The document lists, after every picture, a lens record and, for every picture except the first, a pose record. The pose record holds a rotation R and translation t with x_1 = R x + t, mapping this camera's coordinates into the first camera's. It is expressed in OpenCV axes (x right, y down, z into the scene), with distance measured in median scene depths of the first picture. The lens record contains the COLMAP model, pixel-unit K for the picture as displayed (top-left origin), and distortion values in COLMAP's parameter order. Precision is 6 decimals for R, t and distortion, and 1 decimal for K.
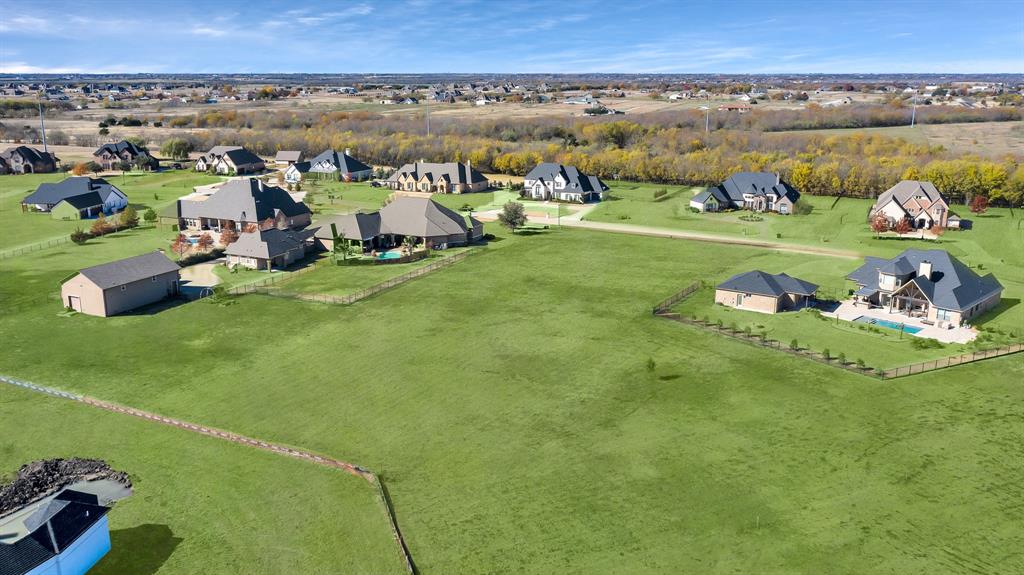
lens RADIAL K [[821.9, 0, 512.0], [0, 821.9, 287.5], [0, 0, 1]] dist [-0.011121, 0.011107]
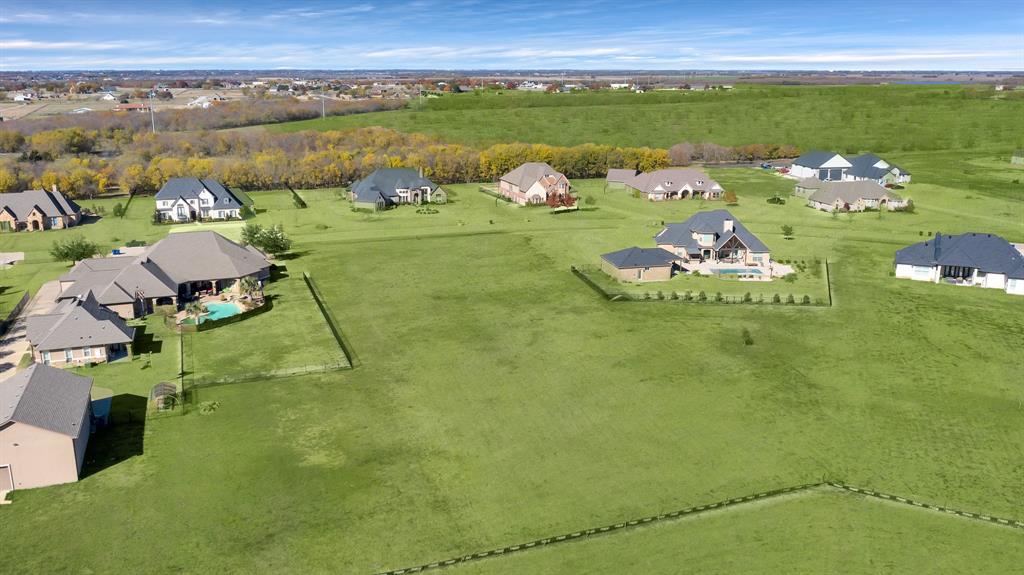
lens RADIAL K [[821.9, 0, 512.0], [0, 821.9, 287.5], [0, 0, 1]] dist [-0.011121, 0.011107]
pose [[0.694009, -0.184282, 0.695982, -0.638768], [0.181480, 0.980250, 0.078584, -0.088630], [-0.696718, 0.071768, 0.713746, 0.326078]]
